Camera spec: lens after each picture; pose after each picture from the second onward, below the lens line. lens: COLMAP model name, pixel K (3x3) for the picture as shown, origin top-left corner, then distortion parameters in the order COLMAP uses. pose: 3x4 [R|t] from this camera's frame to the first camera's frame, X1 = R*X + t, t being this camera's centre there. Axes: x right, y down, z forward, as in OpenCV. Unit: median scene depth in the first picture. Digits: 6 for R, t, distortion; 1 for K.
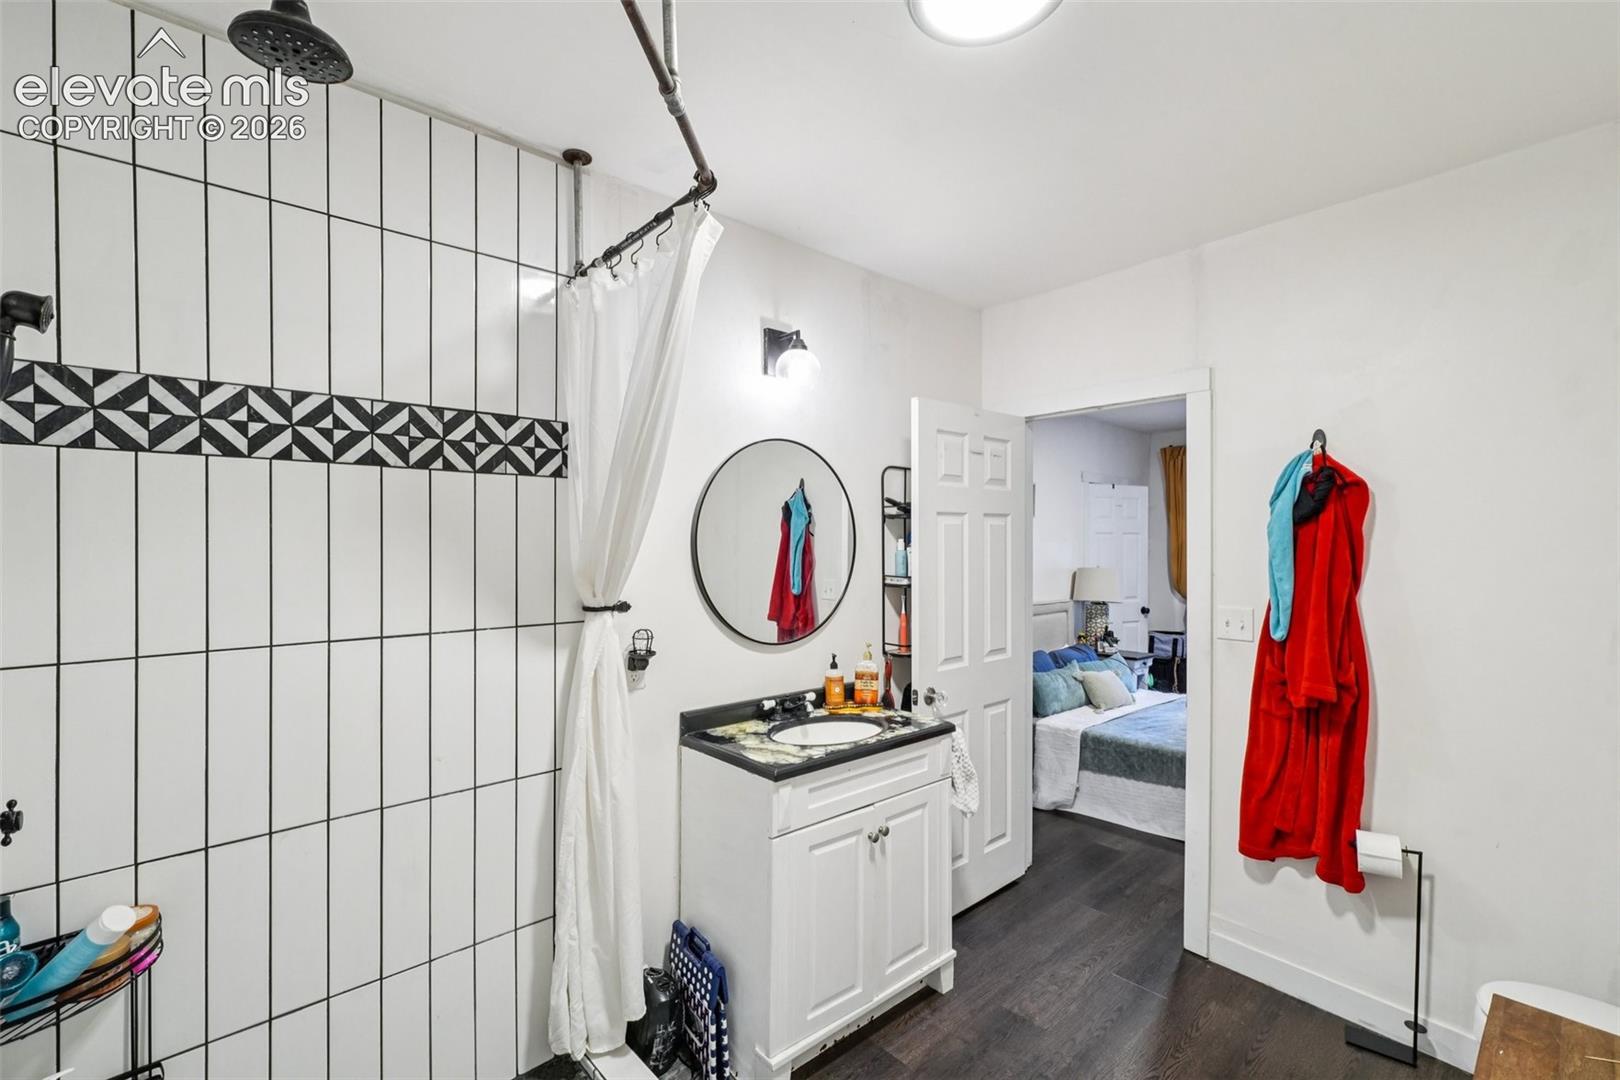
lens RADIAL K [[705.6, 0, 811.7], [0, 705.6, 538.1], [0, 0, 1]] dist [-0.002161, 0.000453]
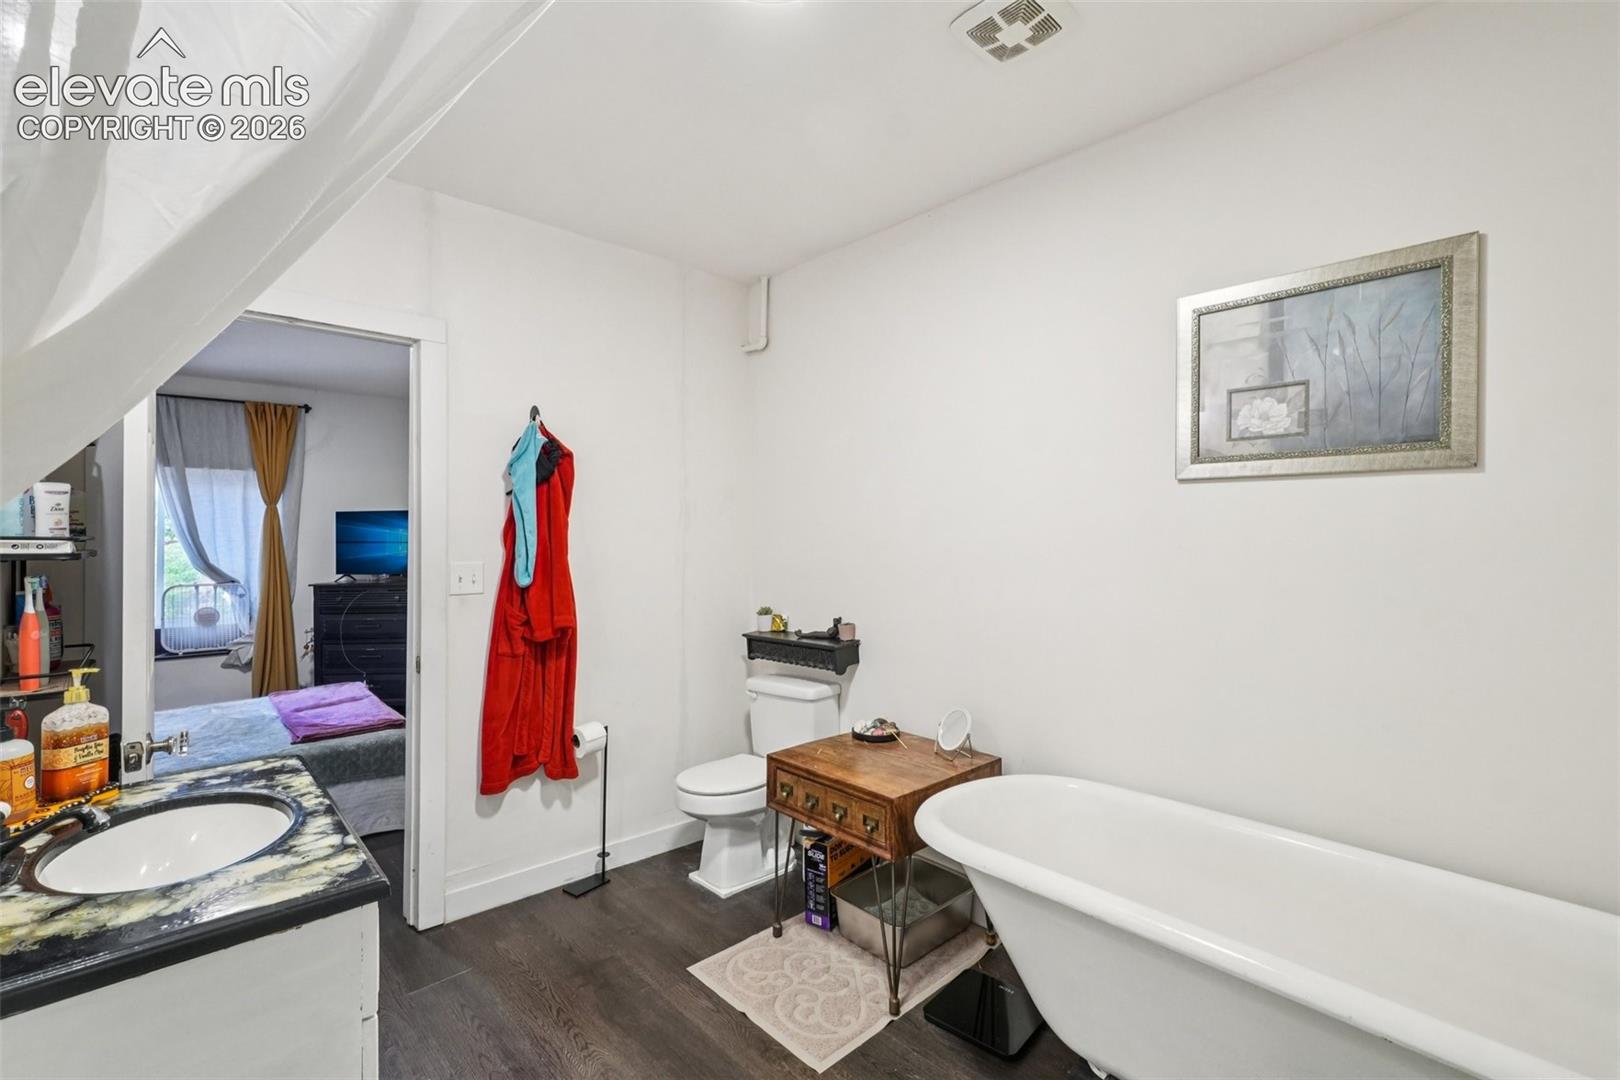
lens RADIAL K [[705.6, 0, 811.7], [0, 705.6, 538.1], [0, 0, 1]] dist [-0.002161, 0.000453]
pose [[-0.045468, 0.001057, 0.998965, -0.541459], [-0.004692, 0.999988, -0.001271, 0.073396], [-0.998955, -0.004745, -0.045462, 0.657399]]
